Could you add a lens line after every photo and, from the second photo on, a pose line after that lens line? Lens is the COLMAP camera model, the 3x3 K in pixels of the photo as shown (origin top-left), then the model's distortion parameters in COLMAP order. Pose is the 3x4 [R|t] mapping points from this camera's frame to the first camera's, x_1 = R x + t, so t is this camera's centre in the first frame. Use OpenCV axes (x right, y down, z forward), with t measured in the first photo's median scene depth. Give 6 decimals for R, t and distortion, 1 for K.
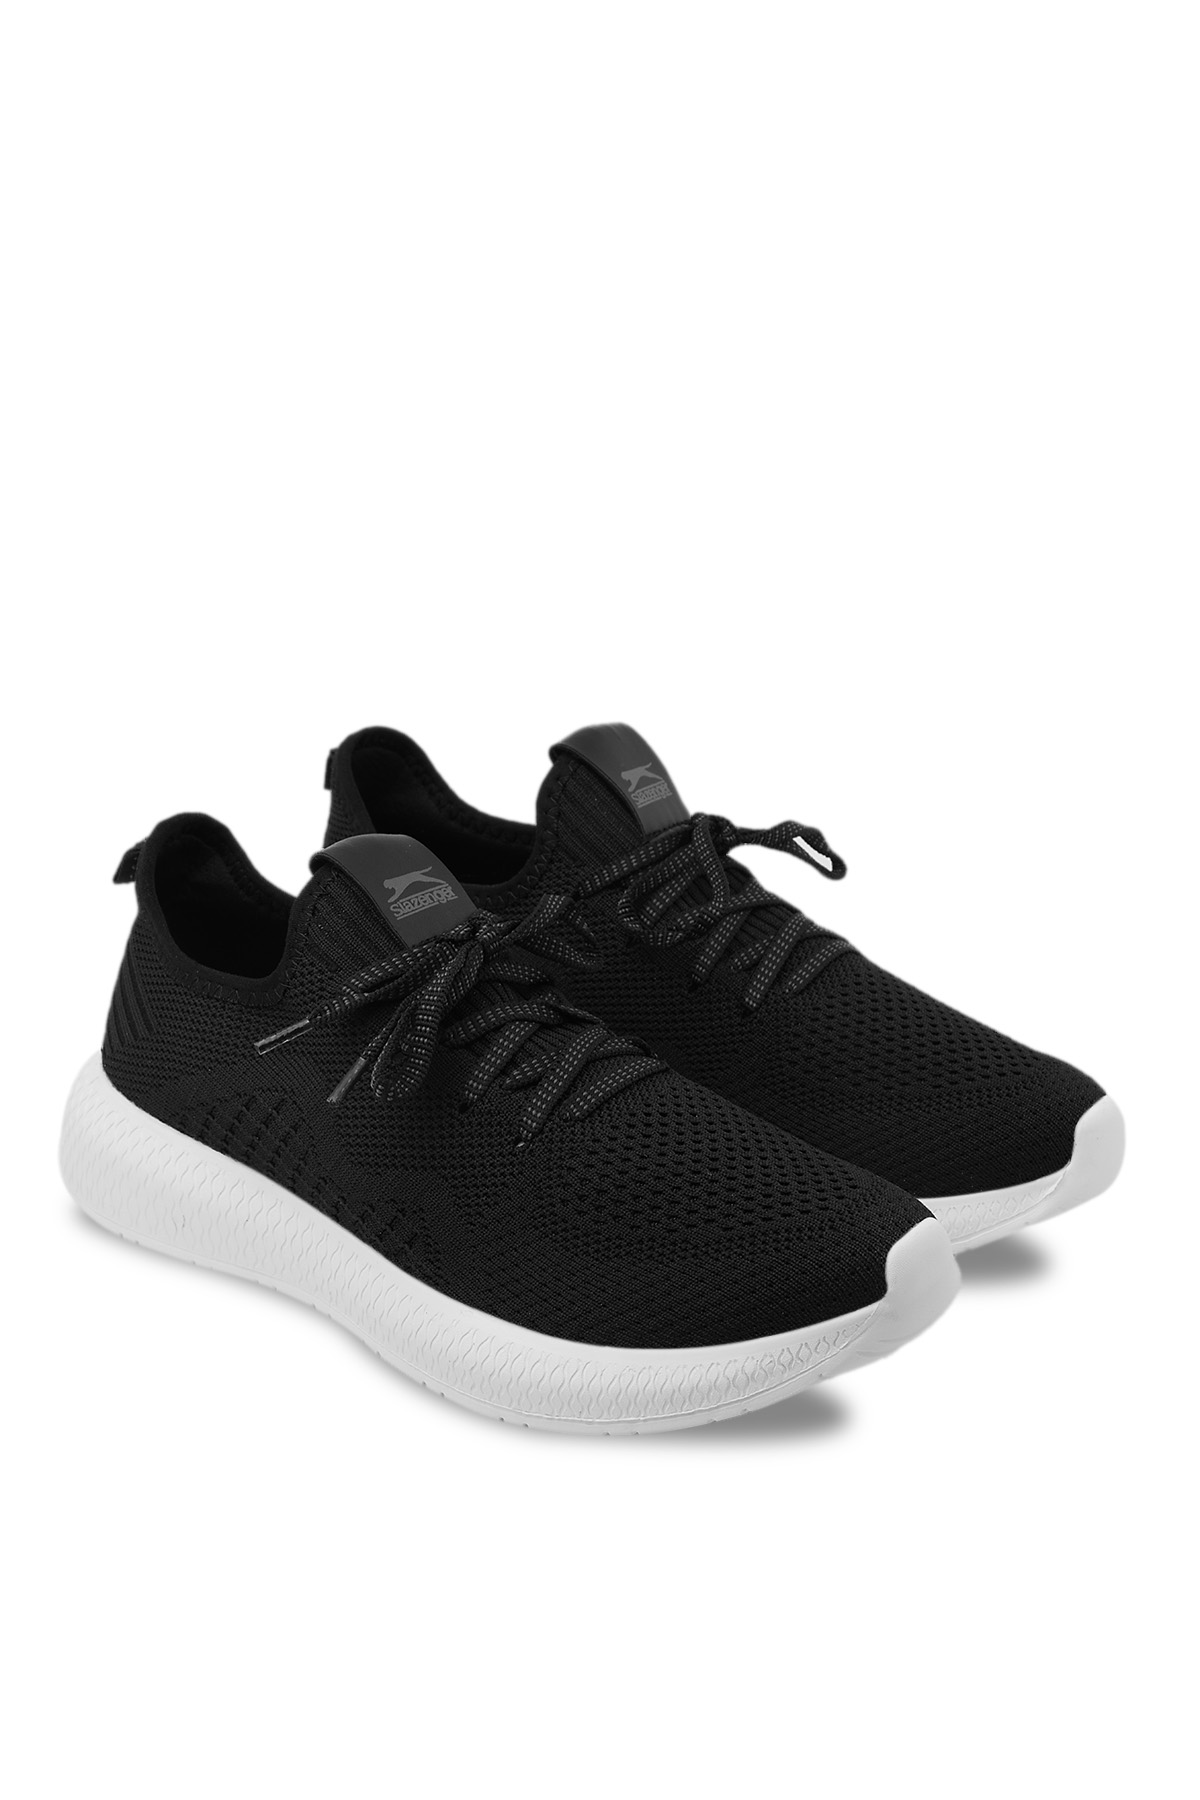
lens RADIAL K [[5539.8, 0, 604.4], [0, 5539.8, 901.0], [0, 0, 1]] dist [0.091605, 0.000000]
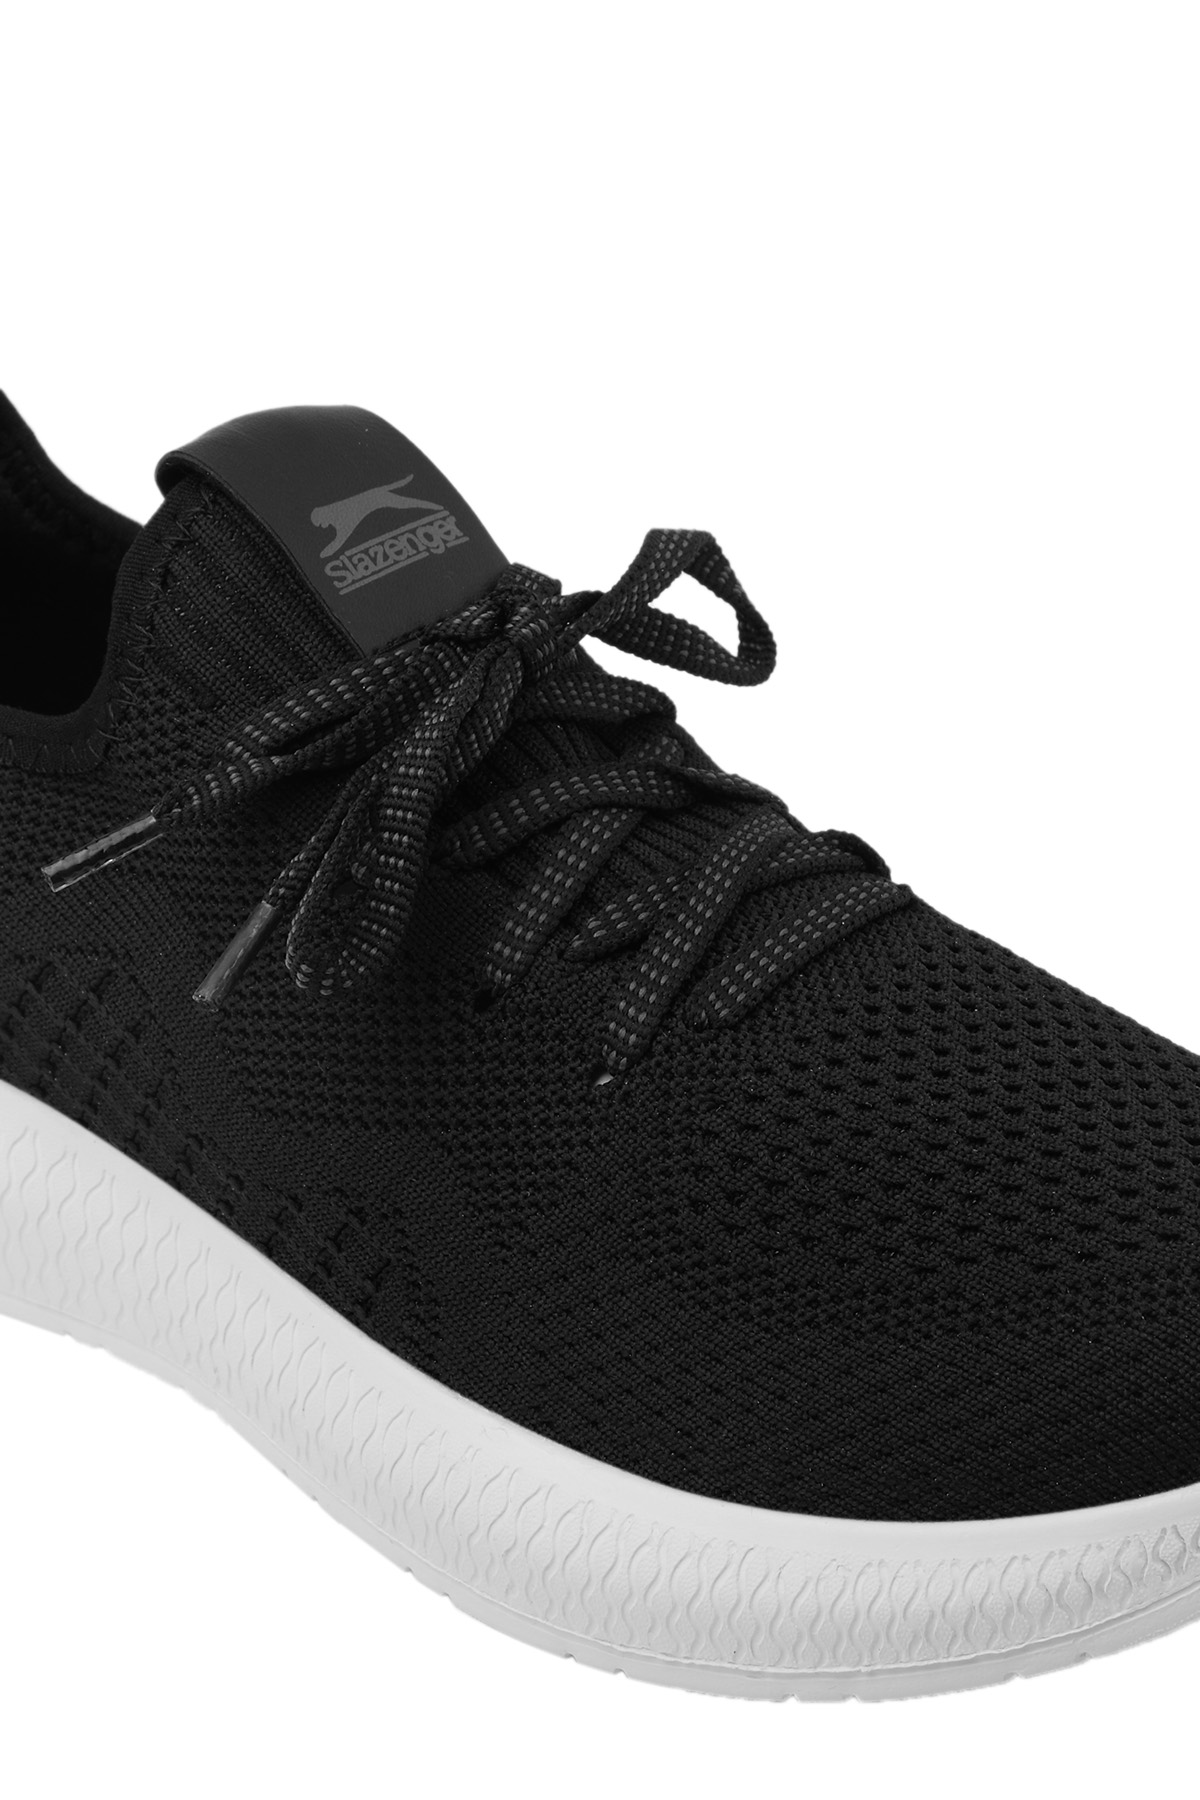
lens RADIAL K [[5539.8, 0, 587.4], [0, 5539.8, 892.4], [0, 0, 1]] dist [0.091605, 0.000000]
pose [[0.999347, -0.006920, -0.035469, 0.000357], [0.012953, 0.984869, 0.172815, -0.053661], [0.033736, -0.173161, 0.984316, 0.534528]]
